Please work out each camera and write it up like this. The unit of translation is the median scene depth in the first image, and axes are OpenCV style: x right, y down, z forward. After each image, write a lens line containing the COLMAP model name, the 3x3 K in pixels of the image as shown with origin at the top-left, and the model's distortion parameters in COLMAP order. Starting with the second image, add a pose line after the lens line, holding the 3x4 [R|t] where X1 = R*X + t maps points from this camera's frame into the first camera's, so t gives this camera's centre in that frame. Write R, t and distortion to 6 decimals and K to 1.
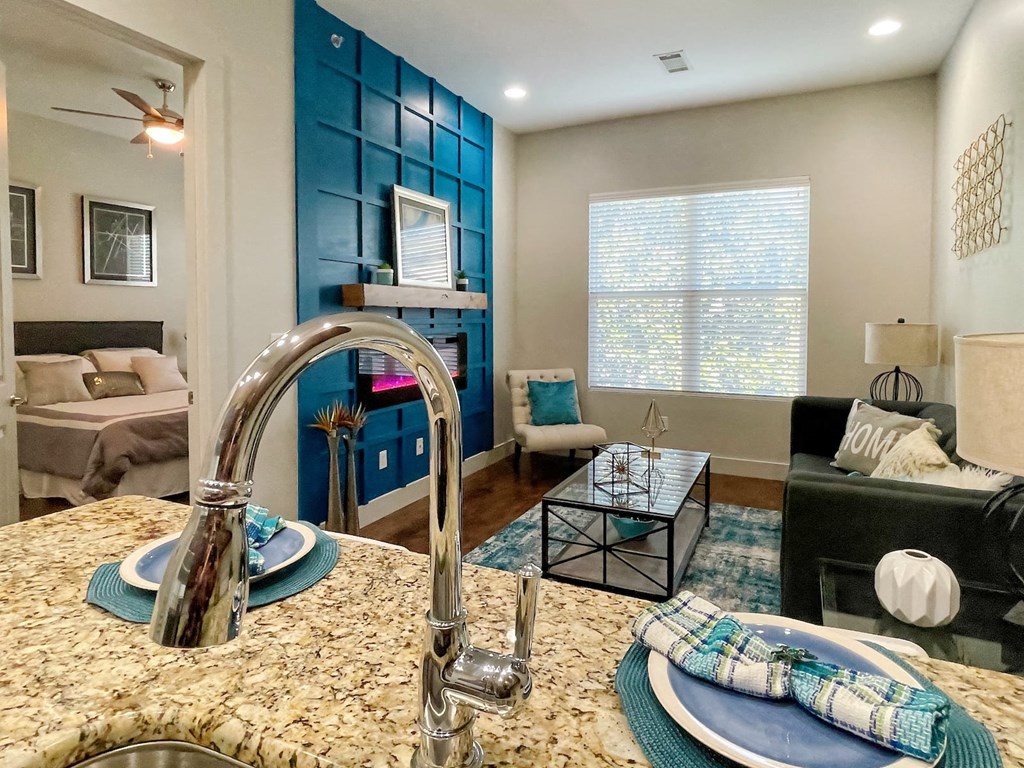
lens RADIAL K [[572.4, 0, 516.4], [0, 572.4, 365.9], [0, 0, 1]] dist [0.003733, 0.001392]
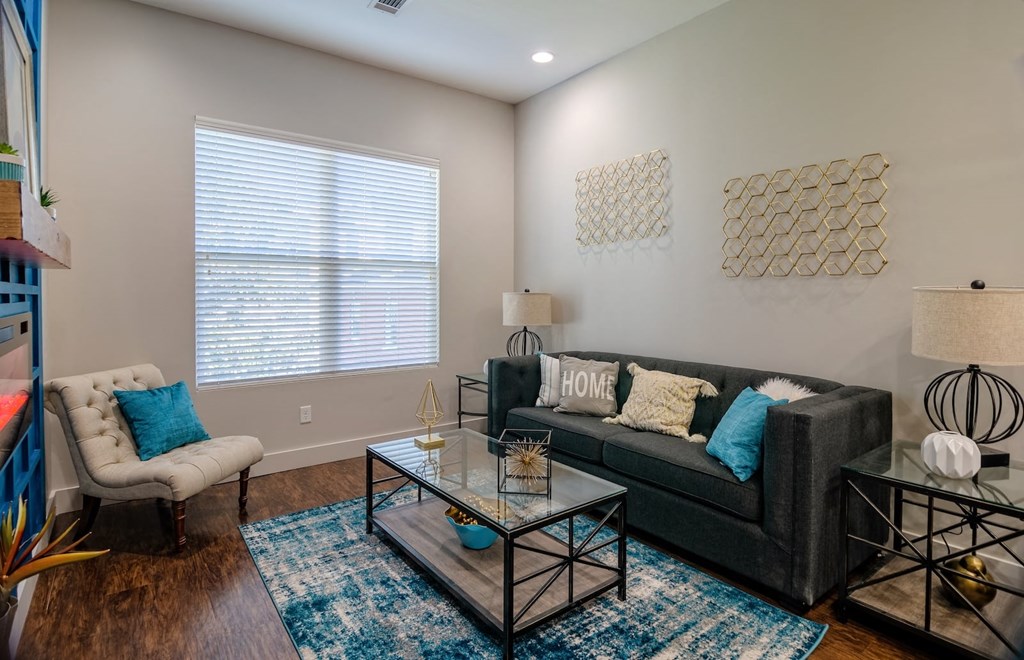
lens RADIAL K [[515.6, 0, 509.6], [0, 515.6, 316.6], [0, 0, 1]] dist [-0.001687, -0.000279]
pose [[0.453291, -0.032125, 0.890783, -0.311622], [0.075721, 0.997126, -0.002572, -0.019073], [-0.888140, 0.068617, 0.454421, 0.422065]]
